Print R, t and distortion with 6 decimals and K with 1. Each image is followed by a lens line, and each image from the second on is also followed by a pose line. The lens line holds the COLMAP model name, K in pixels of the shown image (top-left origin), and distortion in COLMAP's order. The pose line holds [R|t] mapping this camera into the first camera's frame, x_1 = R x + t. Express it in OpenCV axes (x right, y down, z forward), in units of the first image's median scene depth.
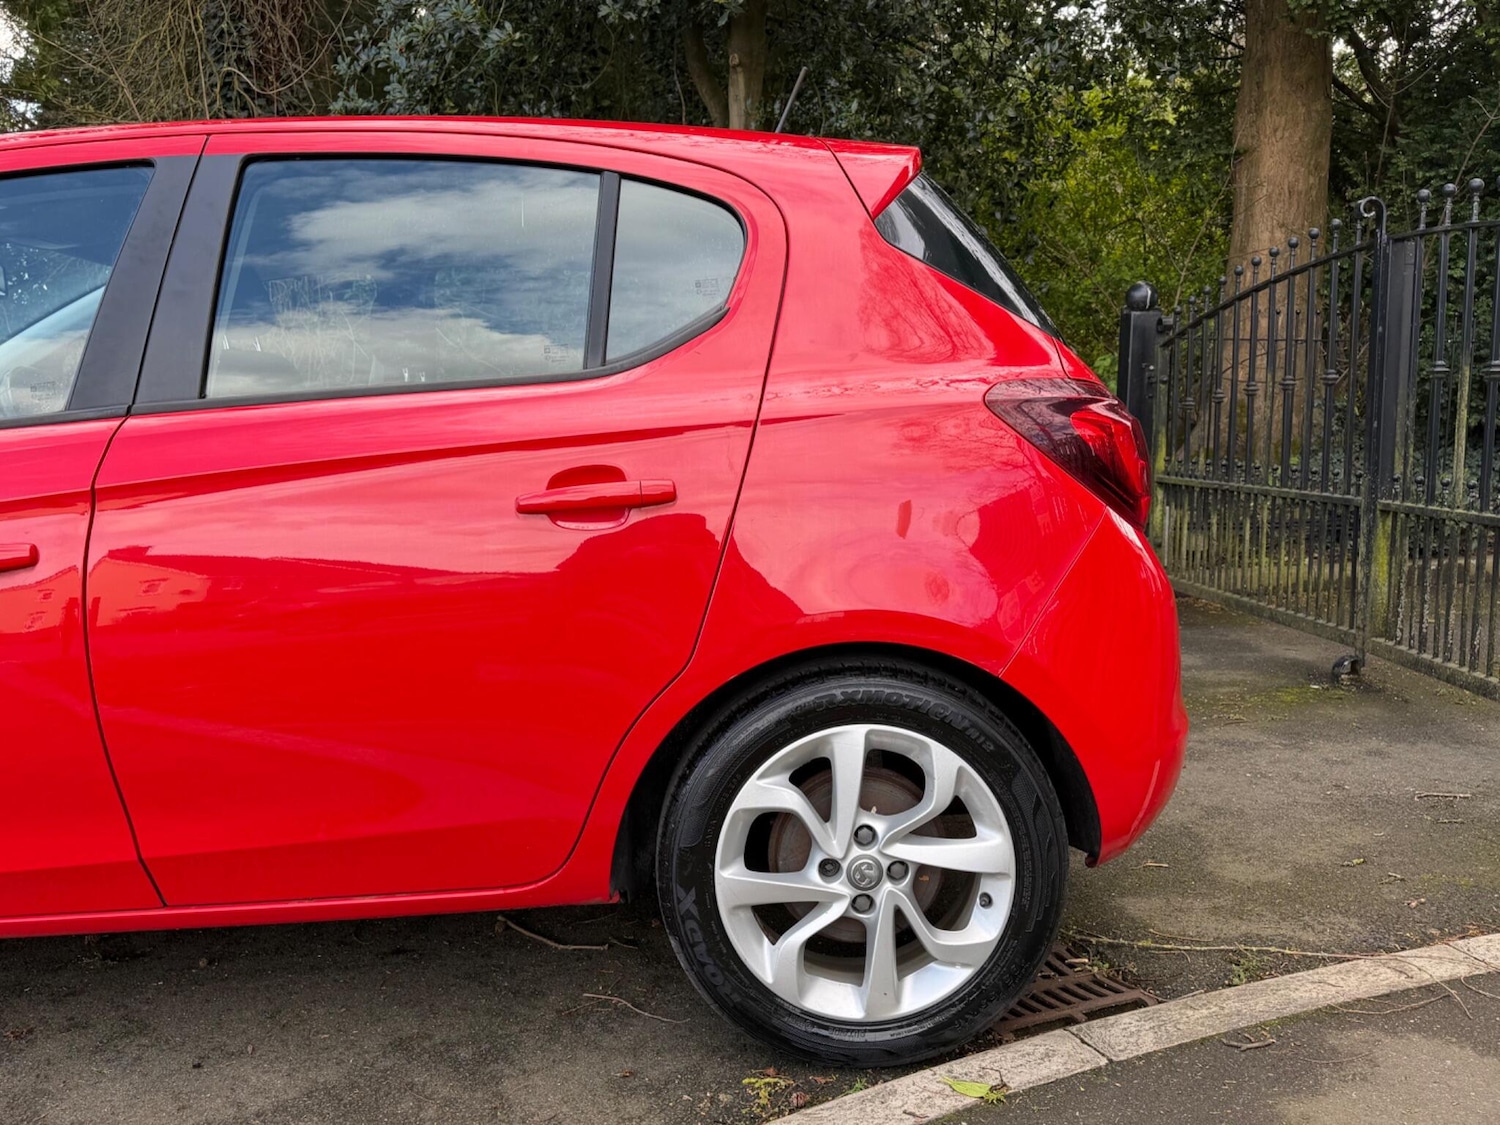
lens RADIAL K [[1238.9, 0, 757.2], [0, 1238.9, 561.7], [0, 0, 1]] dist [0.044886, -0.058040]
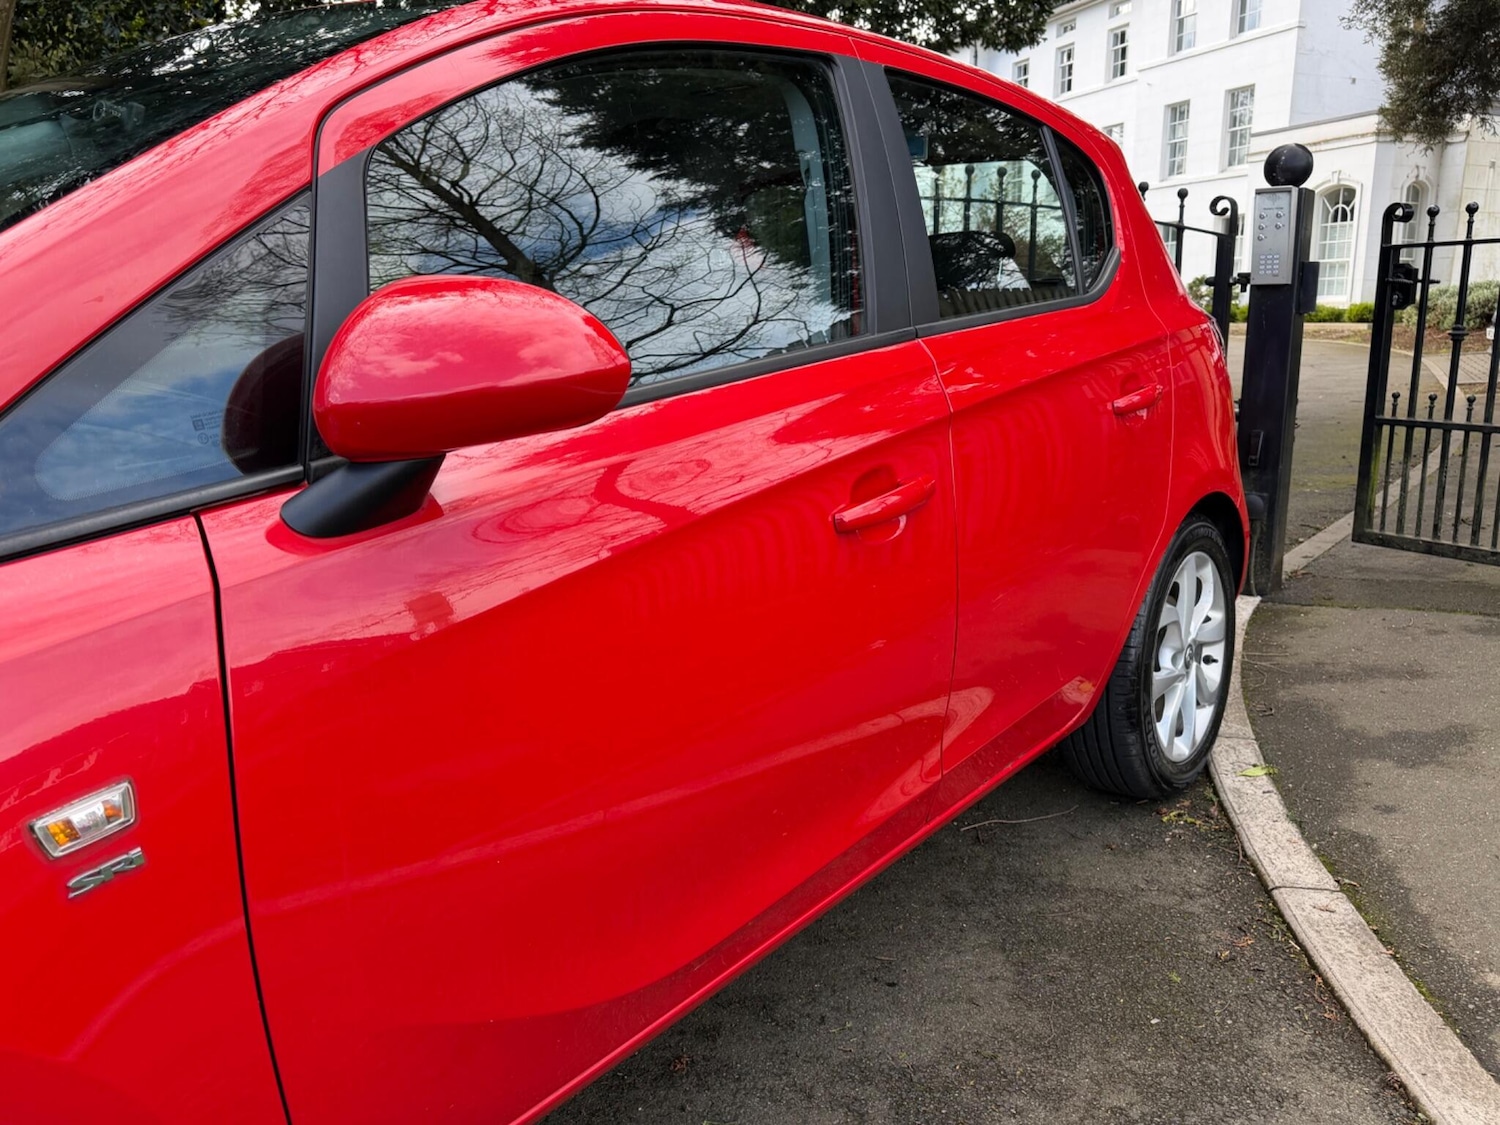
lens RADIAL K [[1238.9, 0, 752.8], [0, 1238.9, 554.8], [0, 0, 1]] dist [0.044886, -0.058040]
pose [[0.632277, -0.136885, 0.762554, -0.686076], [0.087848, 0.990587, 0.104979, -0.032240], [-0.769746, 0.000613, 0.638350, 0.244463]]
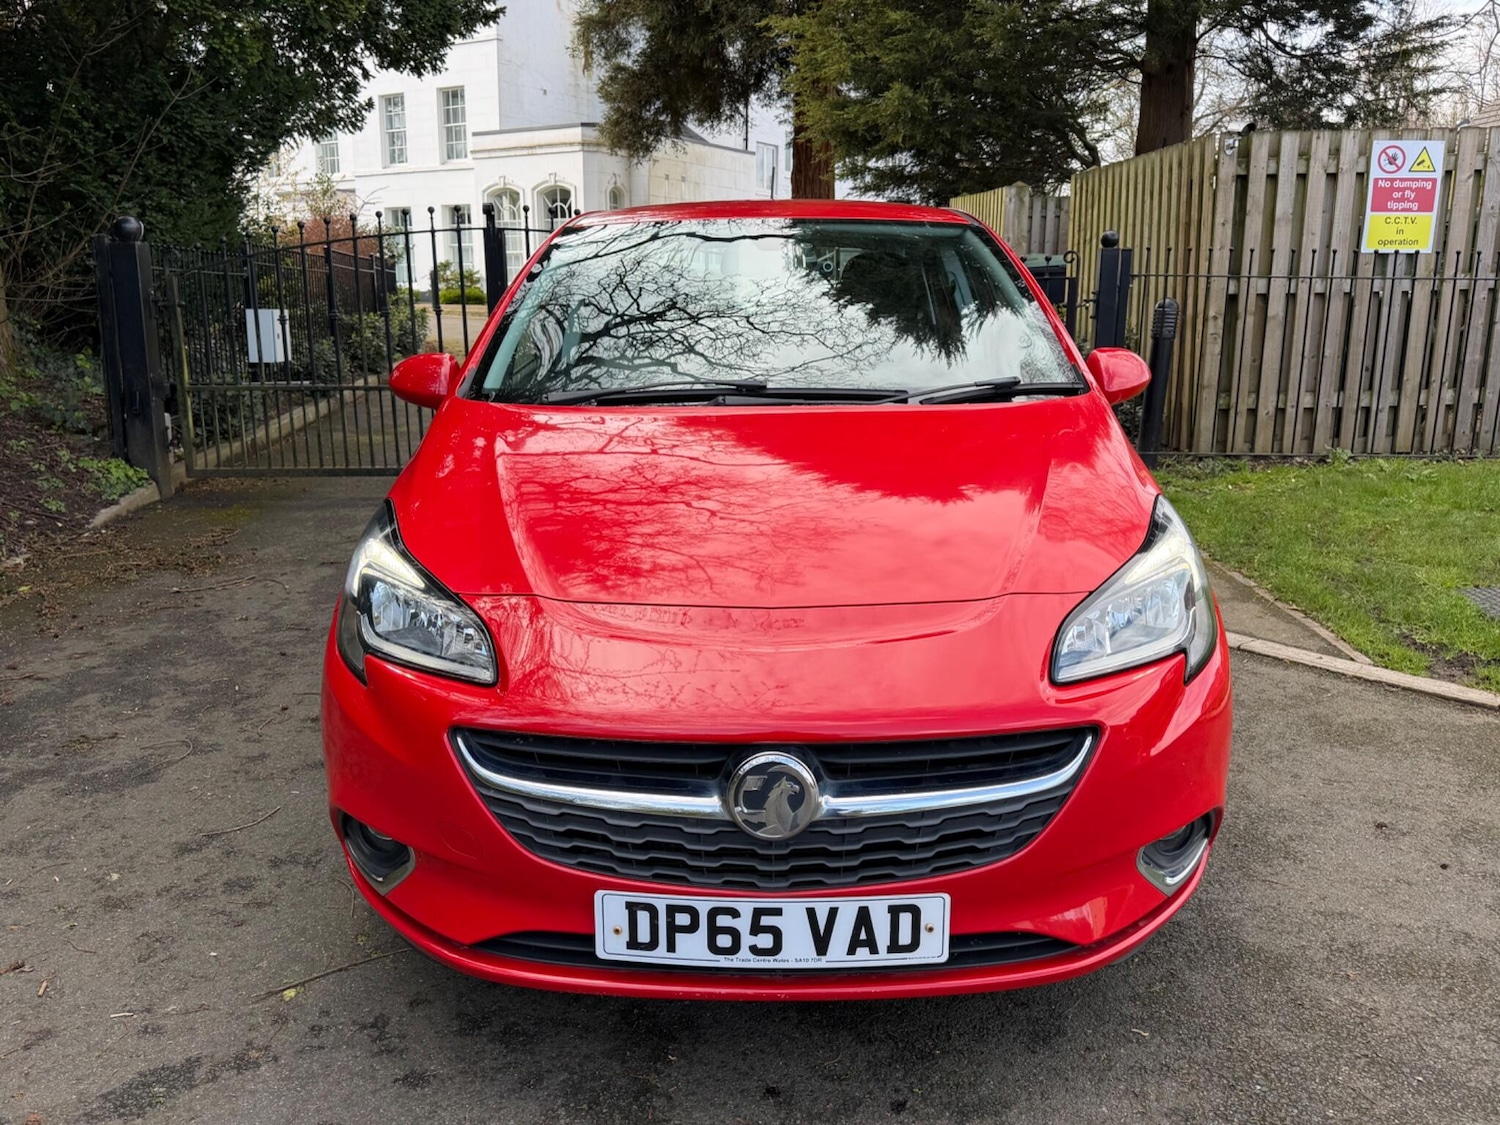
lens RADIAL K [[1238.9, 0, 752.2], [0, 1238.9, 557.2], [0, 0, 1]] dist [0.044886, -0.058040]
pose [[0.038888, -0.199850, 0.979054, -1.427709], [0.117378, 0.973926, 0.194141, -0.129844], [-0.992326, 0.107370, 0.061332, 0.699461]]
